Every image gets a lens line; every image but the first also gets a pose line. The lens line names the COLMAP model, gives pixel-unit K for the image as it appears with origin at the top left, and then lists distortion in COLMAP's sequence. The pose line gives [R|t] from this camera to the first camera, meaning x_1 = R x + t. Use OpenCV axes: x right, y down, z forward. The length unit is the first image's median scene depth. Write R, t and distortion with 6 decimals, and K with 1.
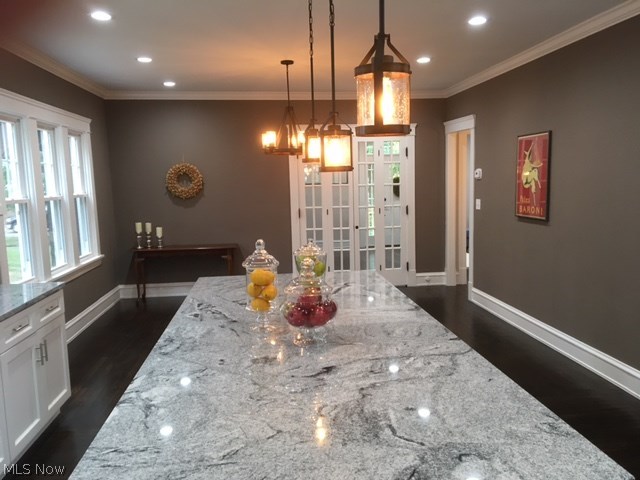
lens RADIAL K [[537.6, 0, 321.0], [0, 537.6, 243.4], [0, 0, 1]] dist [0.092378, -0.124128]
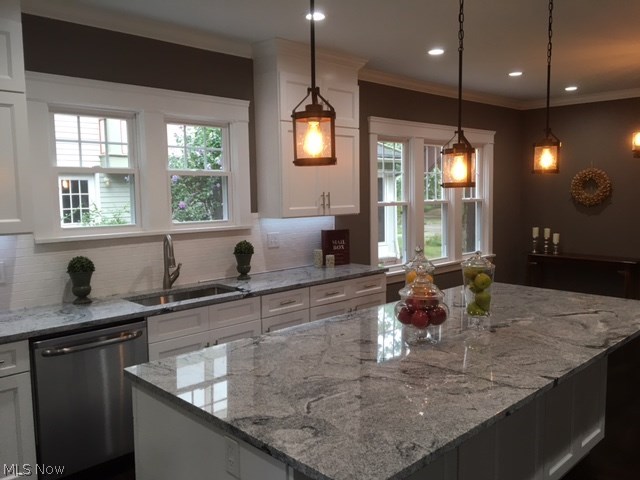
lens RADIAL K [[537.6, 0, 320.8], [0, 537.6, 240.1], [0, 0, 1]] dist [0.092378, -0.124128]
pose [[0.612838, 0.089385, -0.785137, 0.730605], [-0.096246, 0.994628, 0.038110, -0.047111], [0.784326, 0.052211, 0.618148, 0.150701]]
